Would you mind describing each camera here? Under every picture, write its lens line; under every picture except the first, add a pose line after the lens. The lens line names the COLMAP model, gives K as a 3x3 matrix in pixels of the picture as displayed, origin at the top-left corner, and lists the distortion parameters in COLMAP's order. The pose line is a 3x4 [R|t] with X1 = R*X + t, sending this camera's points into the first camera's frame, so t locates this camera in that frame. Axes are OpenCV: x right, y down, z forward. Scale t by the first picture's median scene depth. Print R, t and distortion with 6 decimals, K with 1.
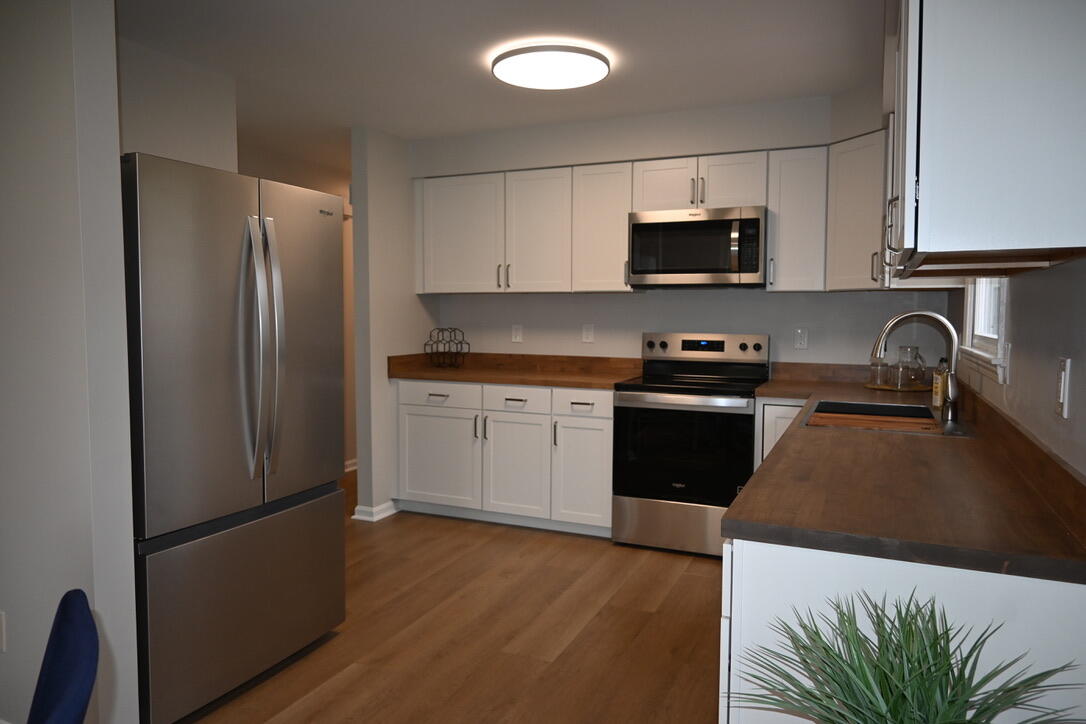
lens RADIAL K [[736.6, 0, 541.6], [0, 736.6, 359.5], [0, 0, 1]] dist [-0.008060, -0.005529]
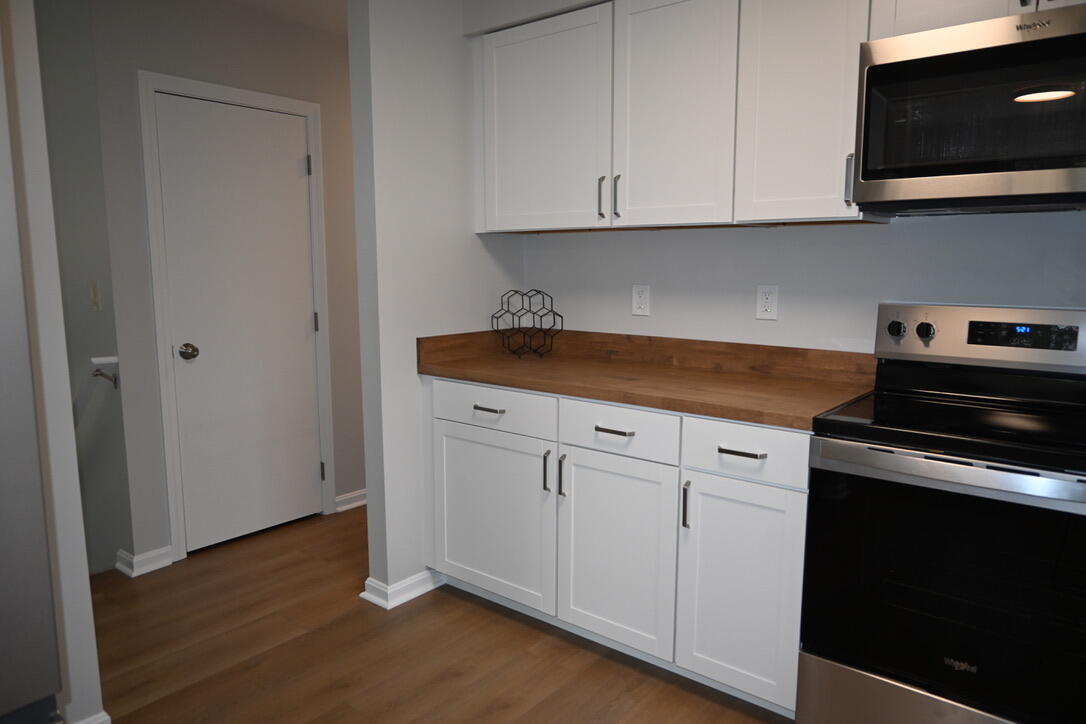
lens RADIAL K [[736.6, 0, 547.0], [0, 736.6, 361.4], [0, 0, 1]] dist [-0.008060, -0.005529]
pose [[0.967603, 0.031021, -0.250565, 0.046952], [-0.015065, 0.997749, 0.065350, -0.027132], [0.252028, -0.059458, 0.965892, 0.468214]]
